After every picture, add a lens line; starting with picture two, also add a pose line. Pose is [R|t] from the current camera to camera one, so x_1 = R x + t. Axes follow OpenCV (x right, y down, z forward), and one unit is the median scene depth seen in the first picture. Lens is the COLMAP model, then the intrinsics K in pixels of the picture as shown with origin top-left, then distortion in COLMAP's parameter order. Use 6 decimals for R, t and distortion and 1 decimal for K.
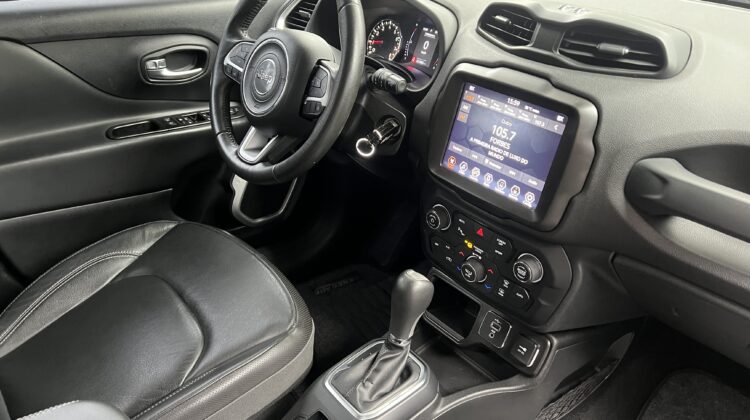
lens RADIAL K [[565.8, 0, 375.7], [0, 565.8, 205.5], [0, 0, 1]] dist [0.083117, -0.122812]
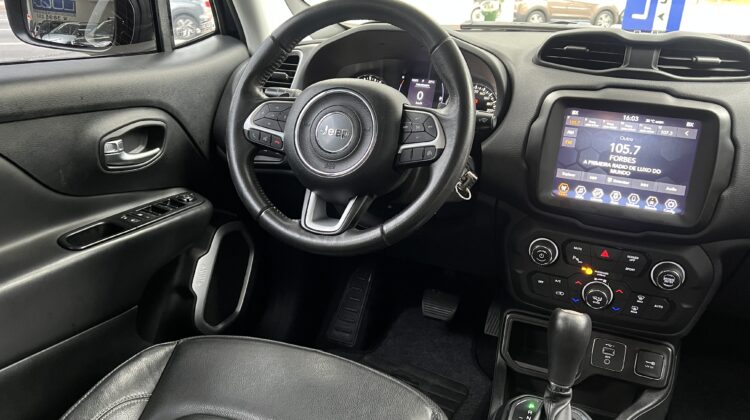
lens RADIAL K [[565.8, 0, 375.7], [0, 565.8, 205.5], [0, 0, 1]] dist [0.083117, -0.122812]
pose [[0.891792, -0.154936, 0.425091, -0.572010], [0.216618, 0.971069, -0.100507, -0.020686], [-0.397221, 0.181713, 0.899553, 0.248542]]
